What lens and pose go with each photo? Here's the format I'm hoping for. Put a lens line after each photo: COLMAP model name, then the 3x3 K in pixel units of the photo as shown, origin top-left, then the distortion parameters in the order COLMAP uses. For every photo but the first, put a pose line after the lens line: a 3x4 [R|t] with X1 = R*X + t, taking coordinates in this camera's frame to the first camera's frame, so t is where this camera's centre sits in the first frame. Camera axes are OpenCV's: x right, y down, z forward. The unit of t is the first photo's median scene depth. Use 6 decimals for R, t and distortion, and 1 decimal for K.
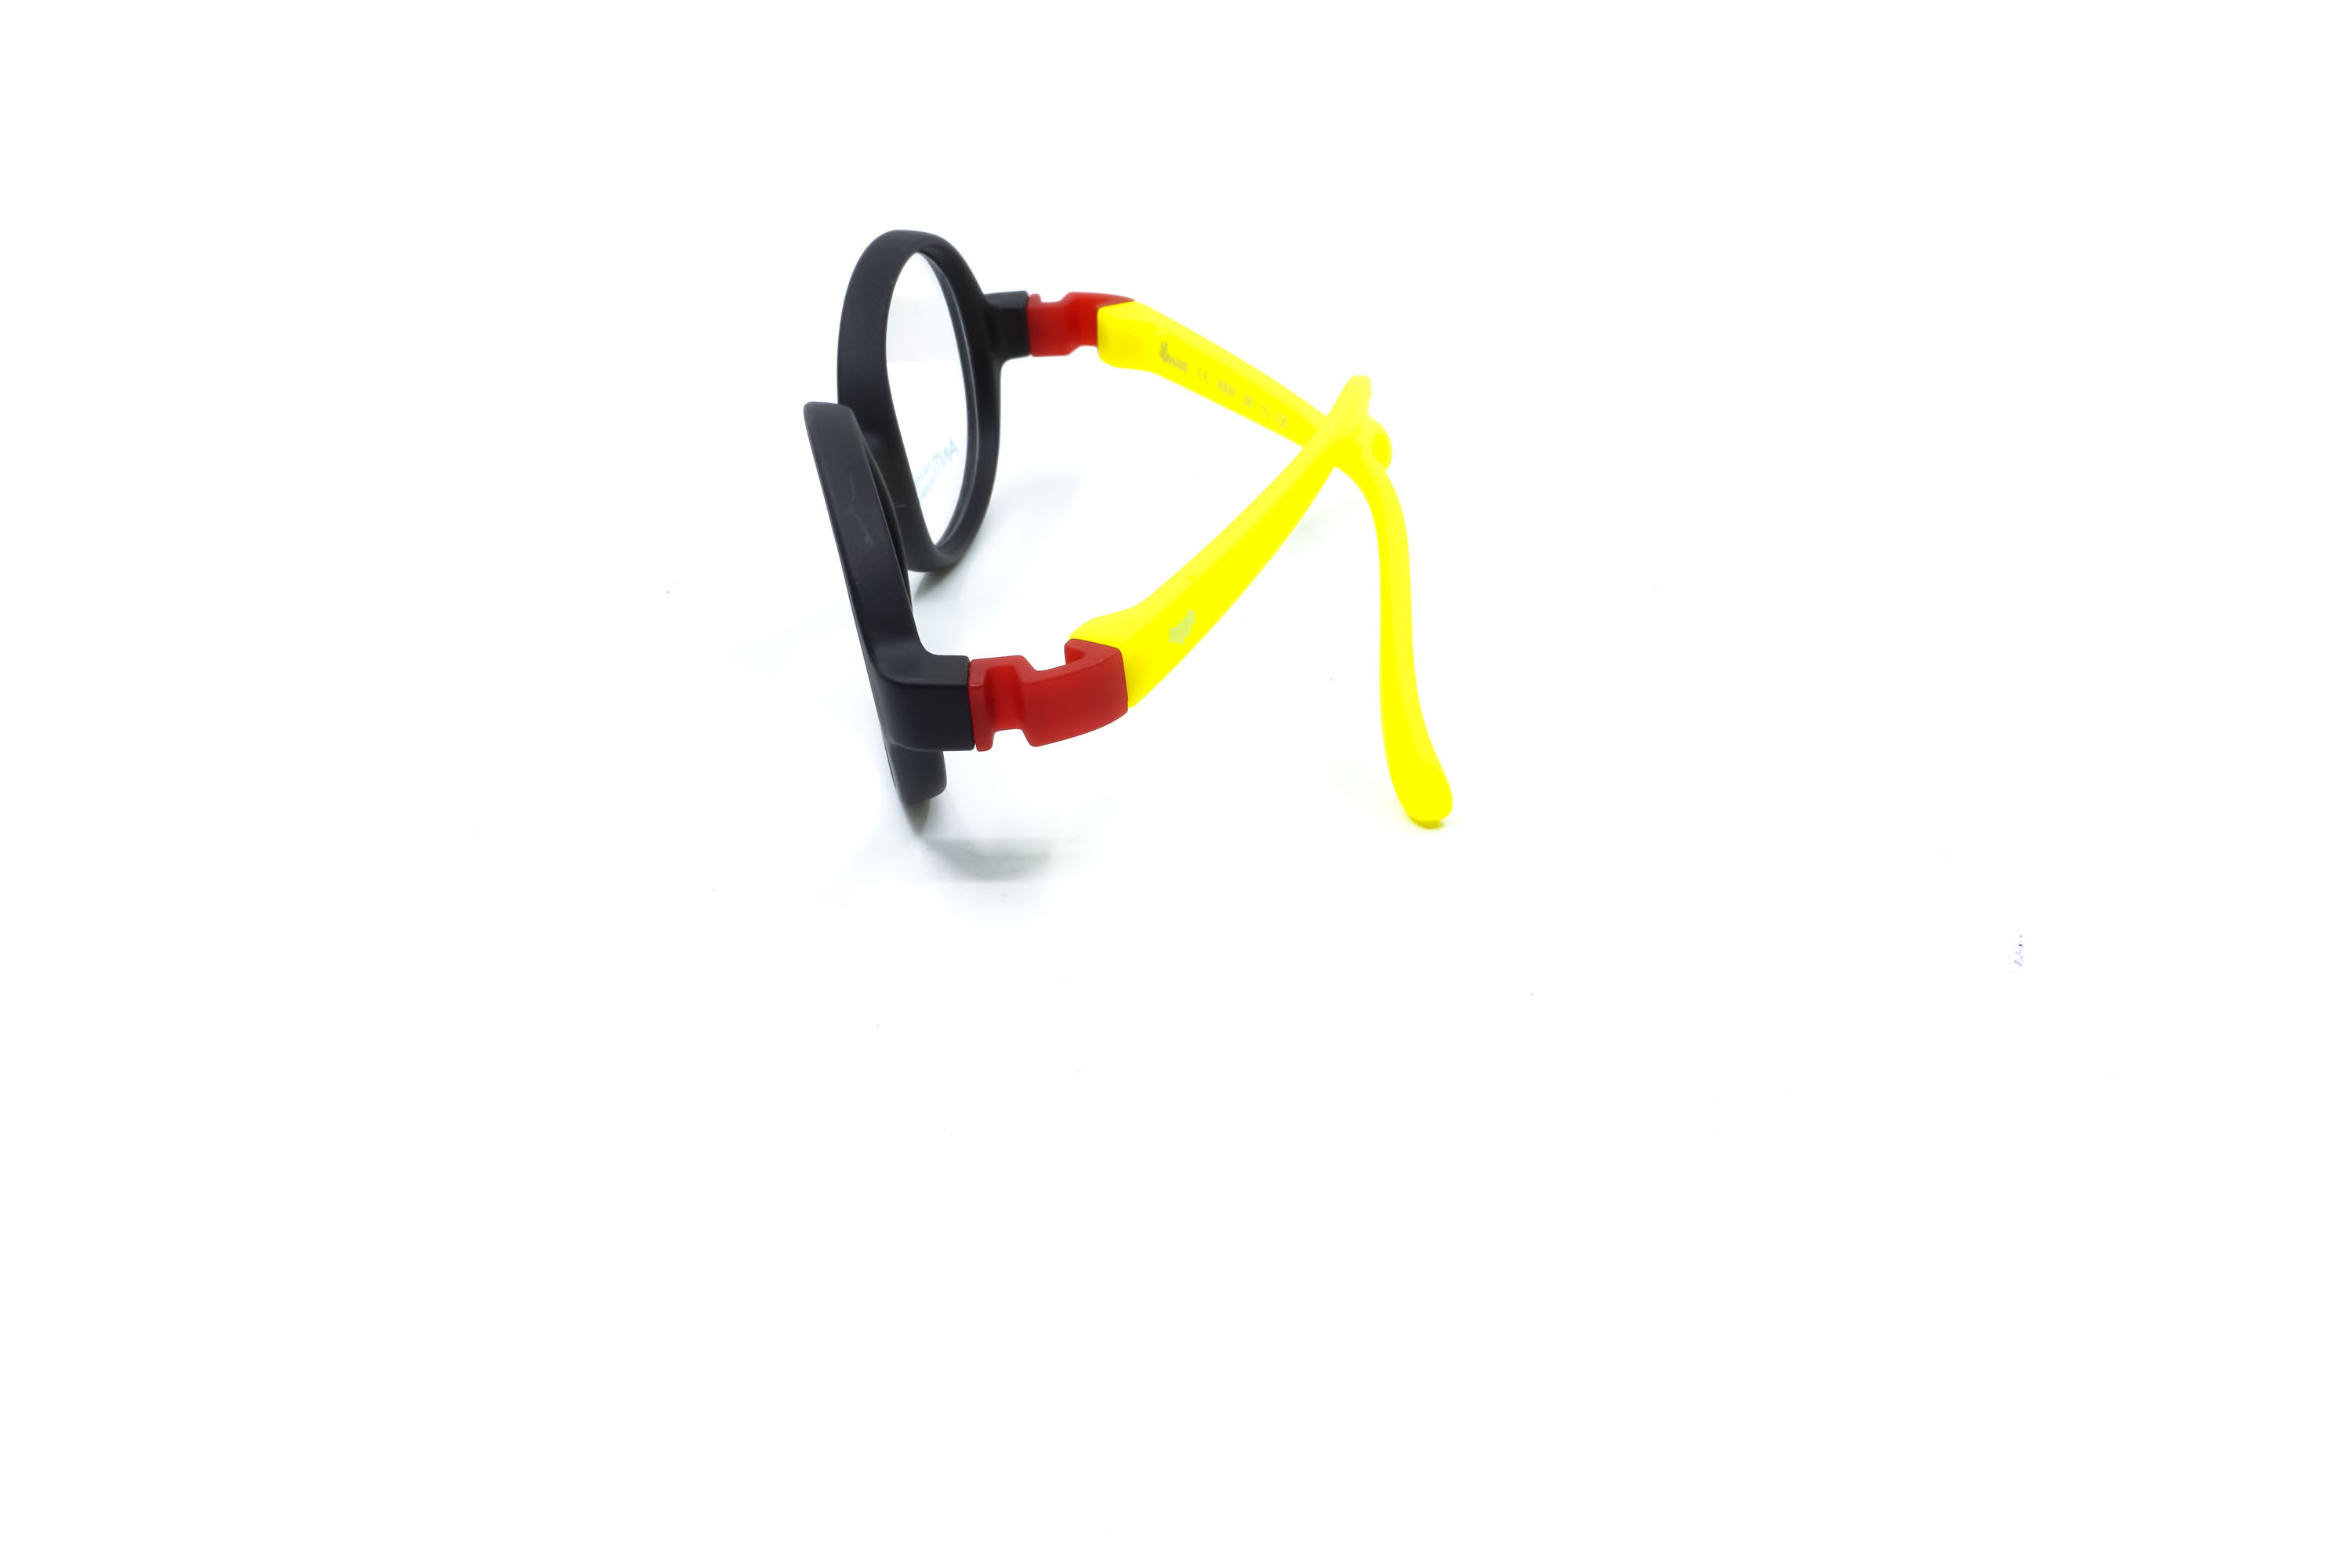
lens RADIAL K [[2385.3, 0, 1179.5], [0, 2385.3, 788.4], [0, 0, 1]] dist [0.015947, 0.000000]
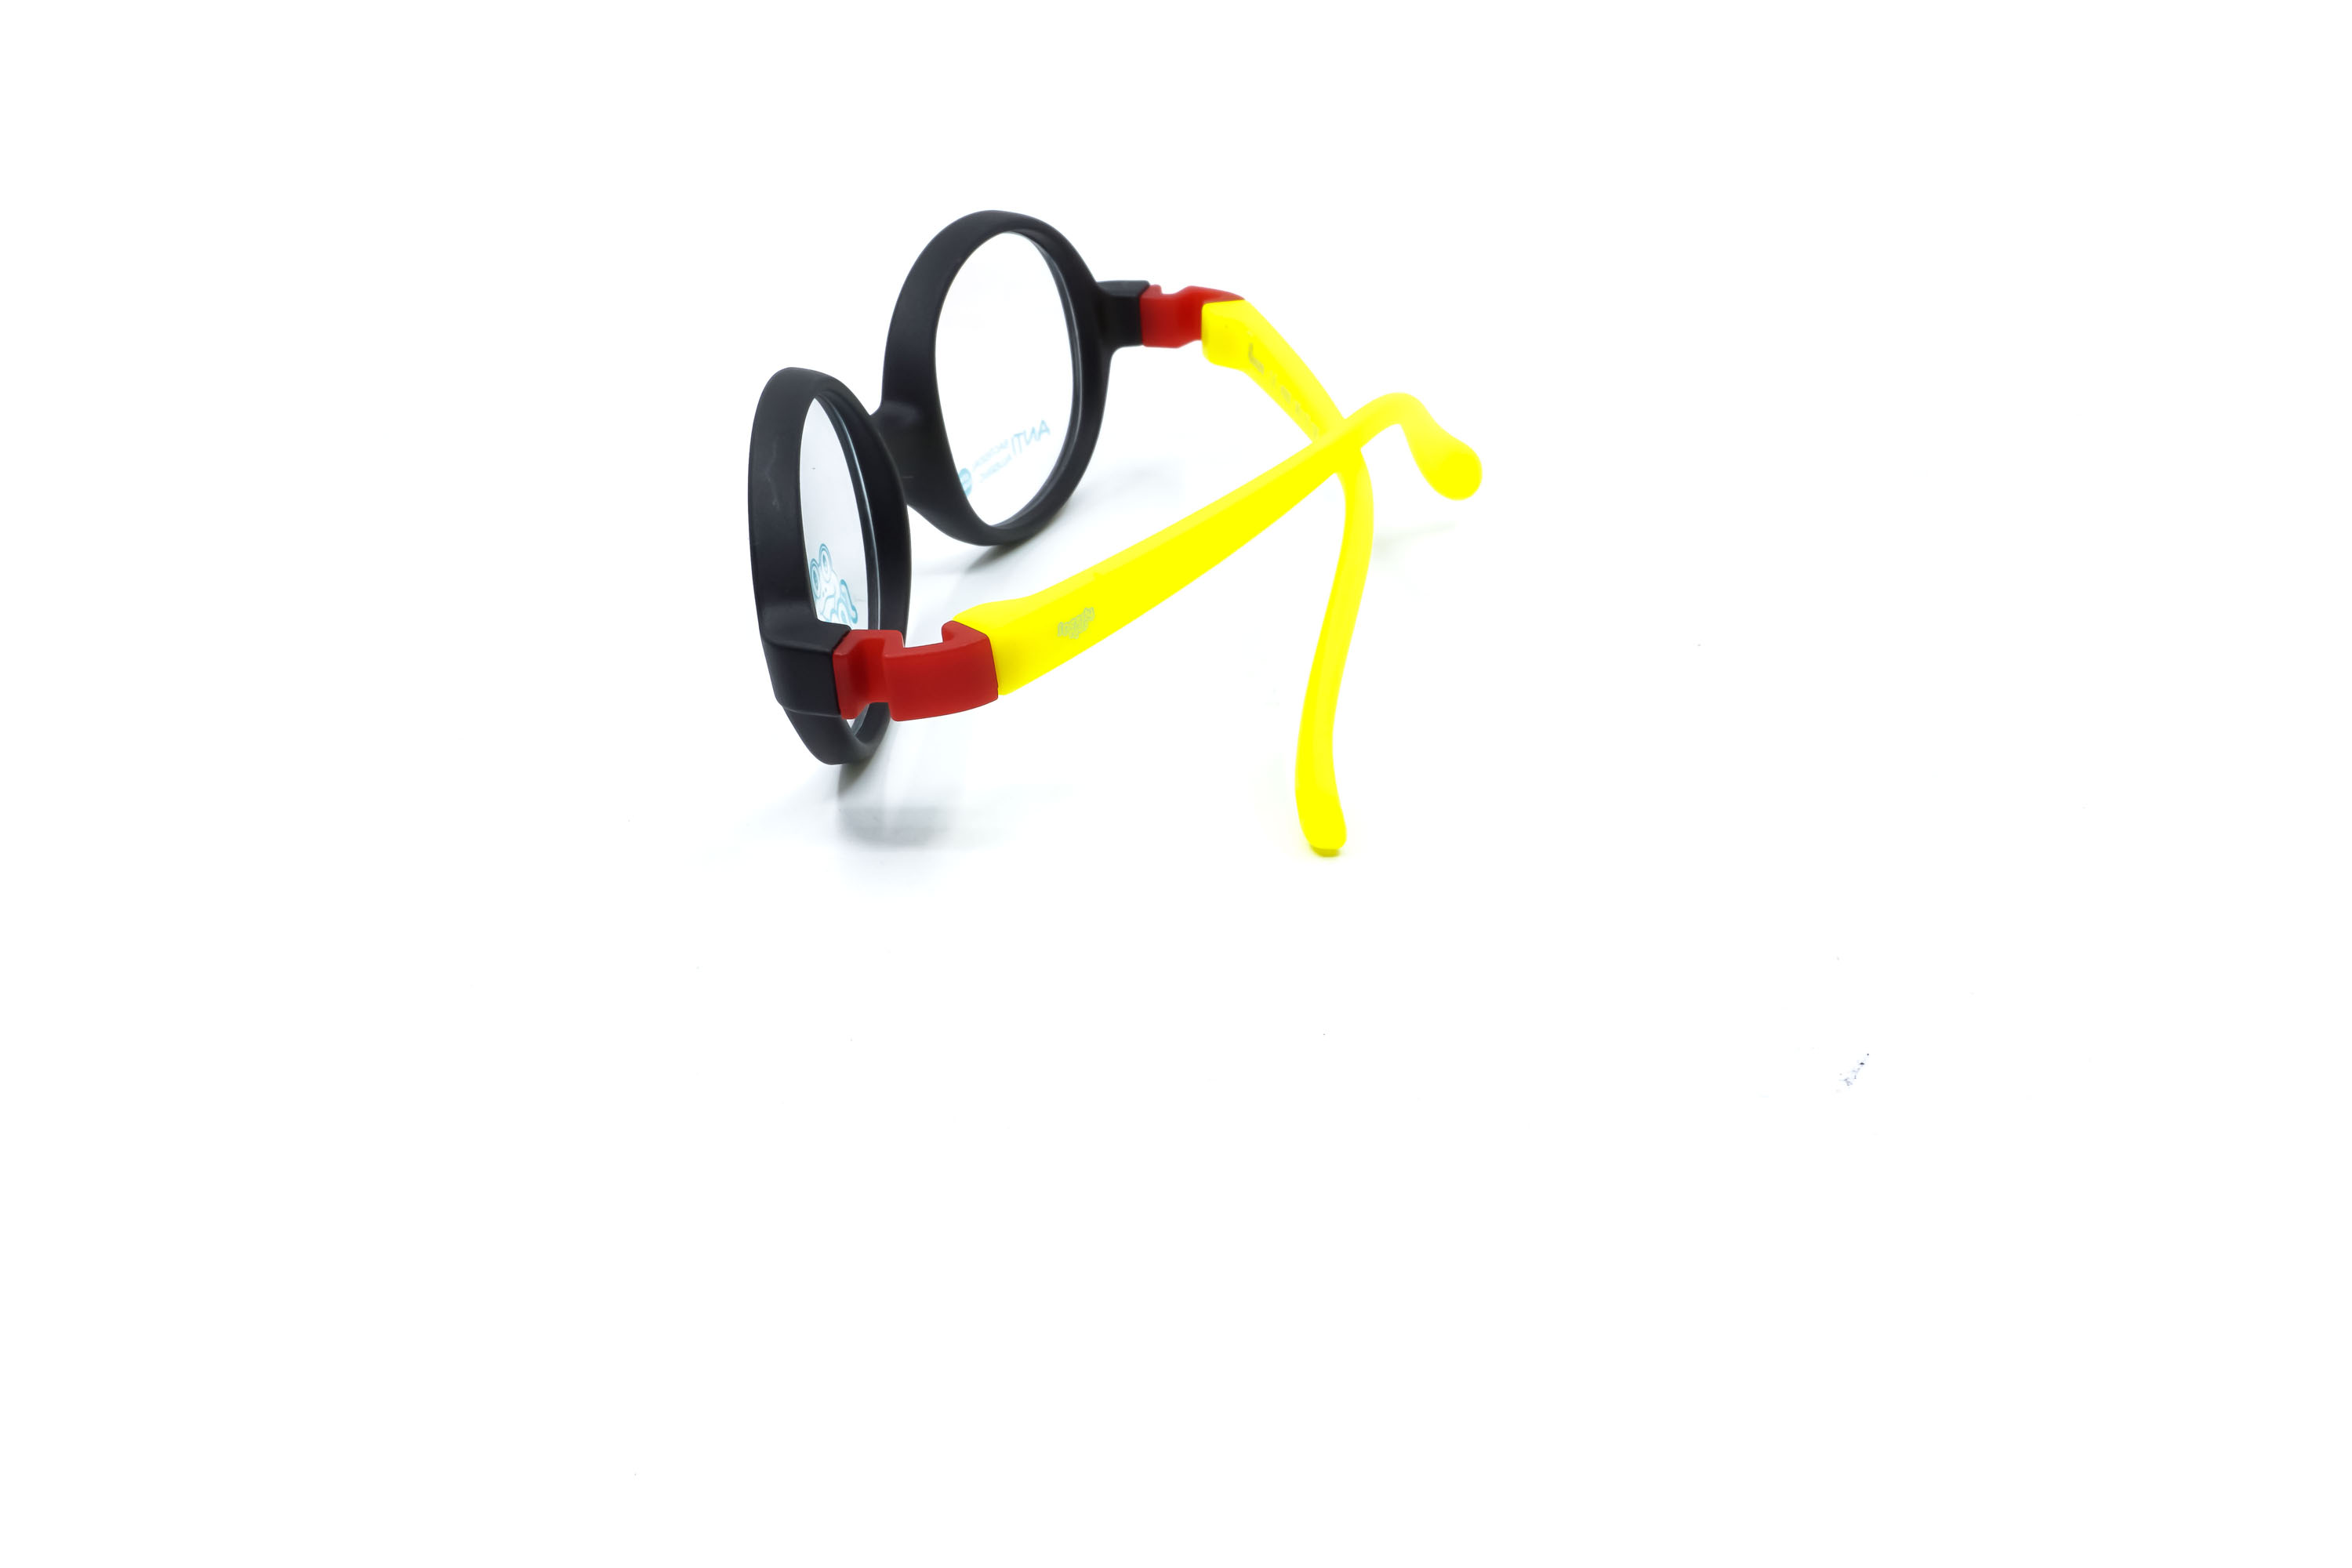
lens RADIAL K [[2385.3, 0, 1169.4], [0, 2385.3, 781.8], [0, 0, 1]] dist [0.015947, 0.000000]
pose [[0.963067, 0.131036, -0.235227, 0.214784], [-0.130644, 0.991278, 0.017321, -0.017571], [0.235445, 0.014050, 0.971786, 0.024343]]
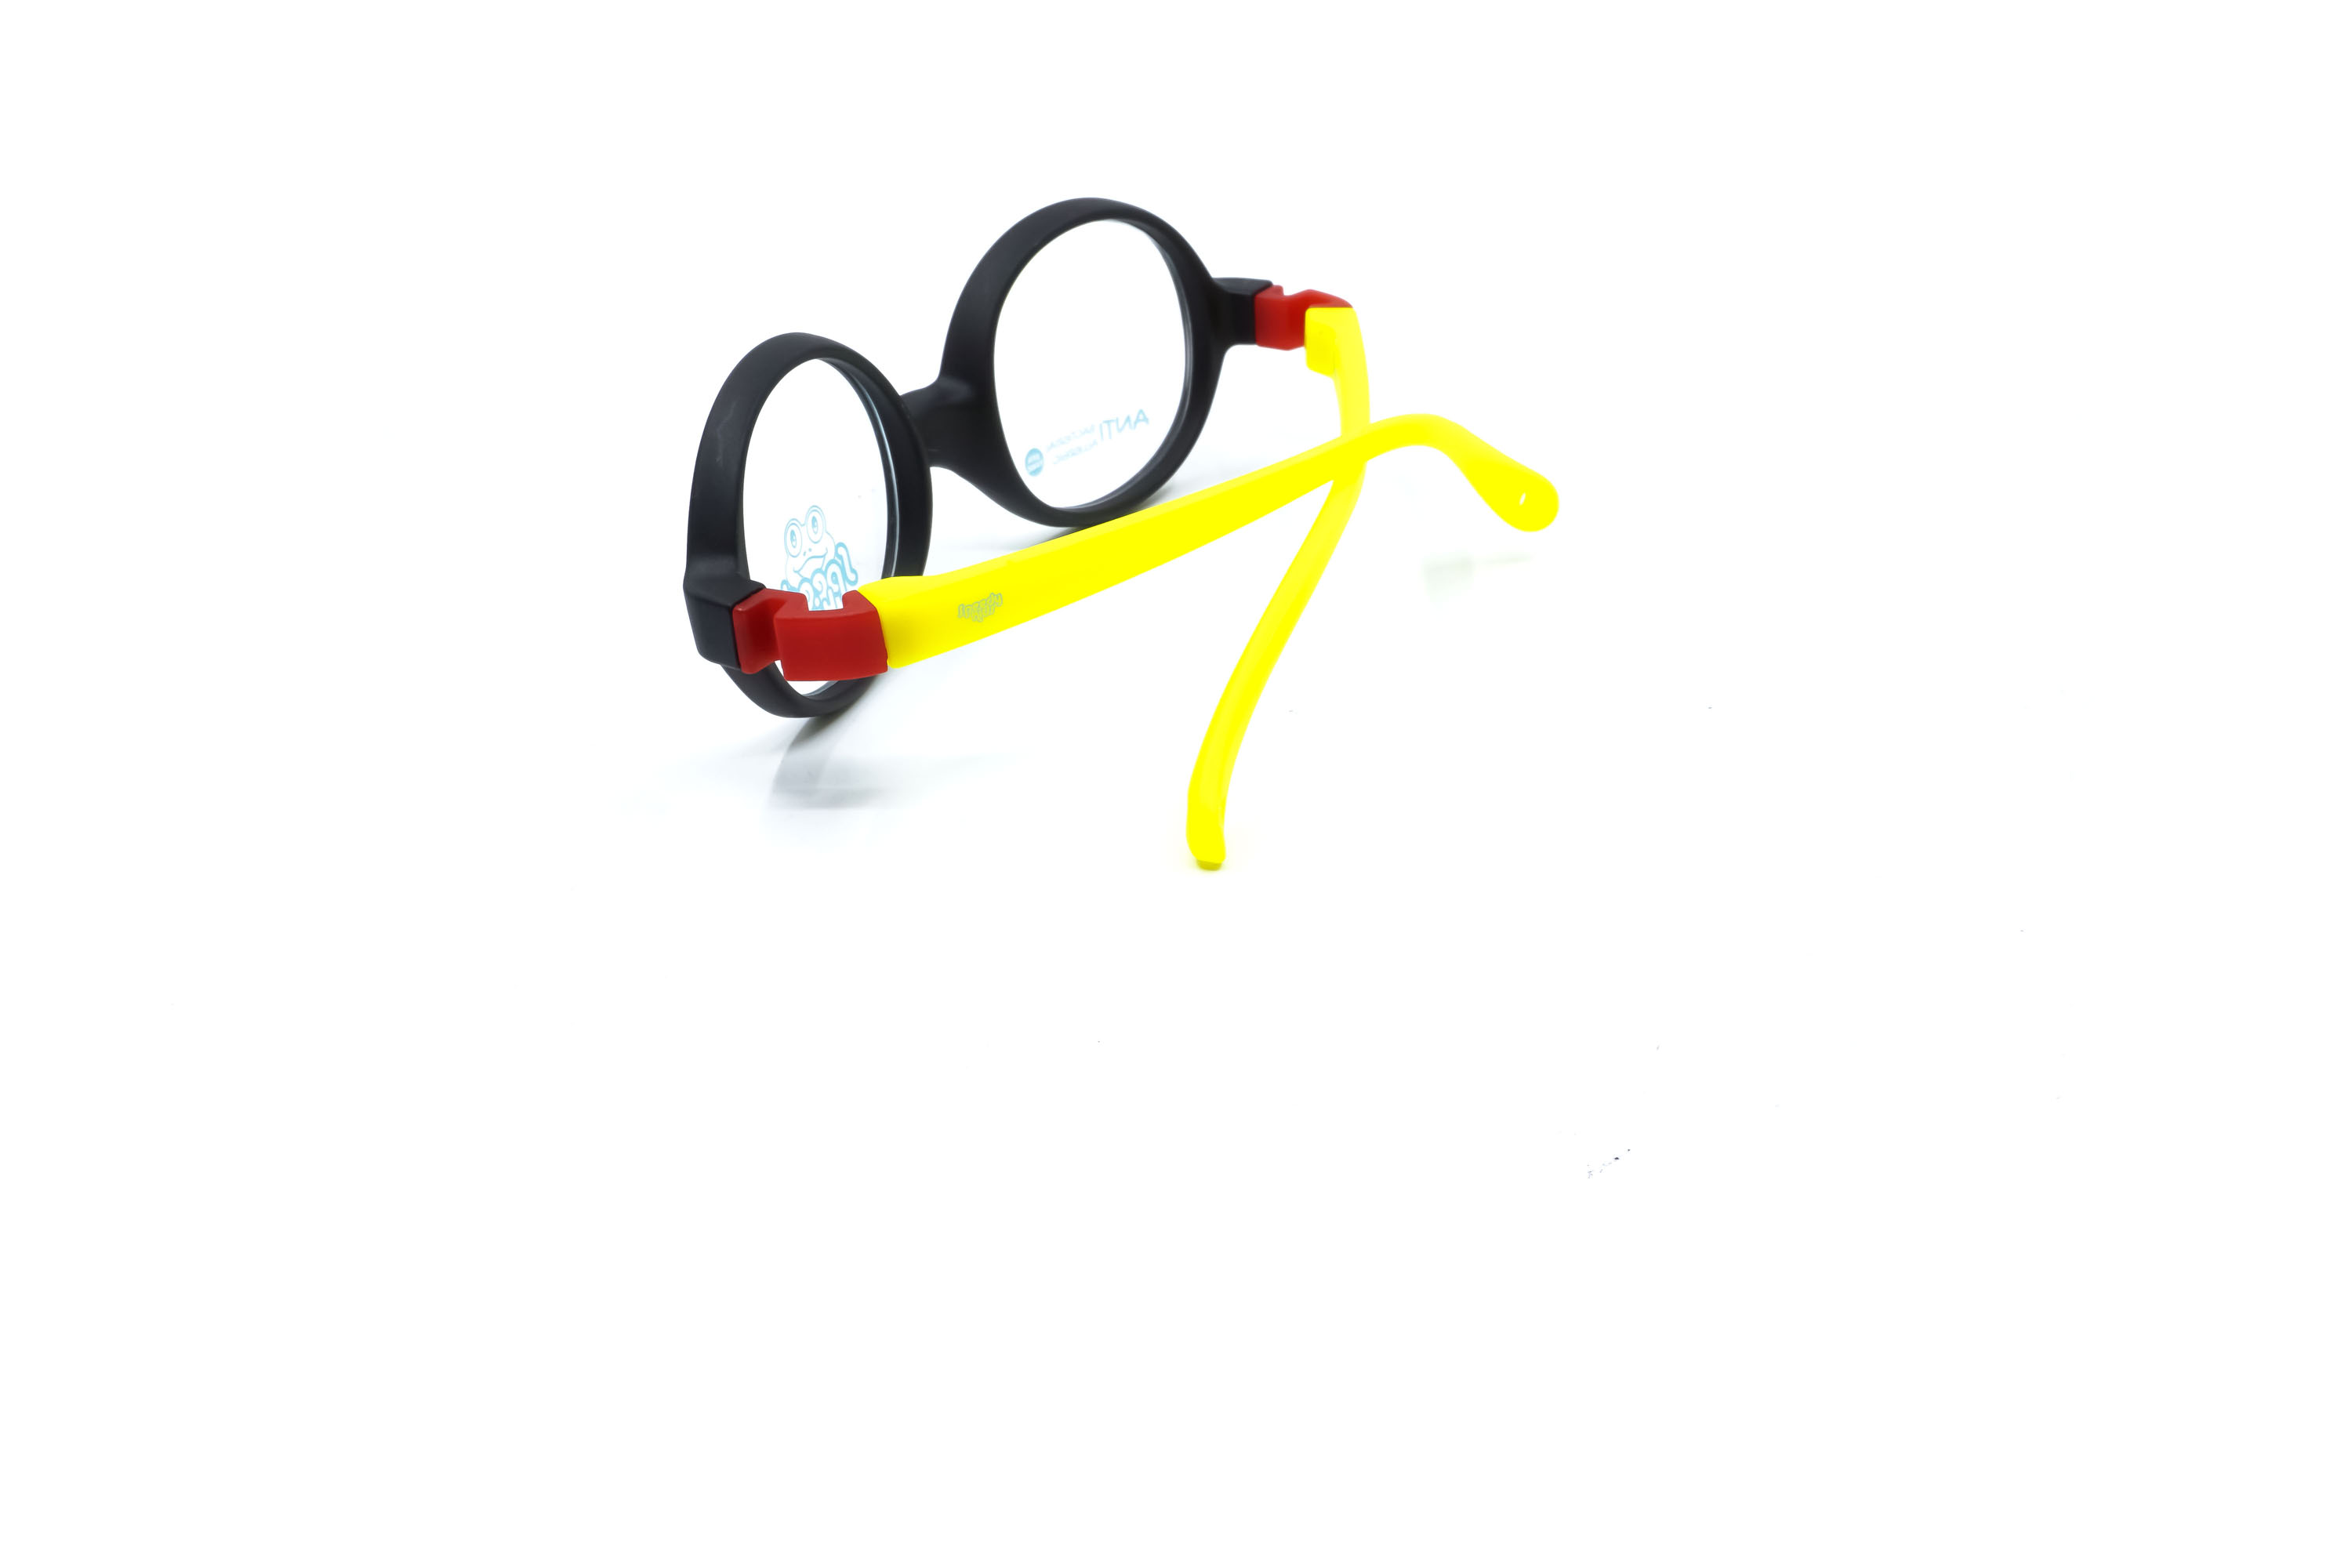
lens RADIAL K [[2385.3, 0, 1178.6], [0, 2385.3, 788.3], [0, 0, 1]] dist [0.015947, 0.000000]
pose [[0.858301, 0.254019, -0.445863, 0.414589], [-0.250176, 0.965765, 0.068624, -0.062777], [0.448031, 0.052644, 0.892467, 0.098486]]
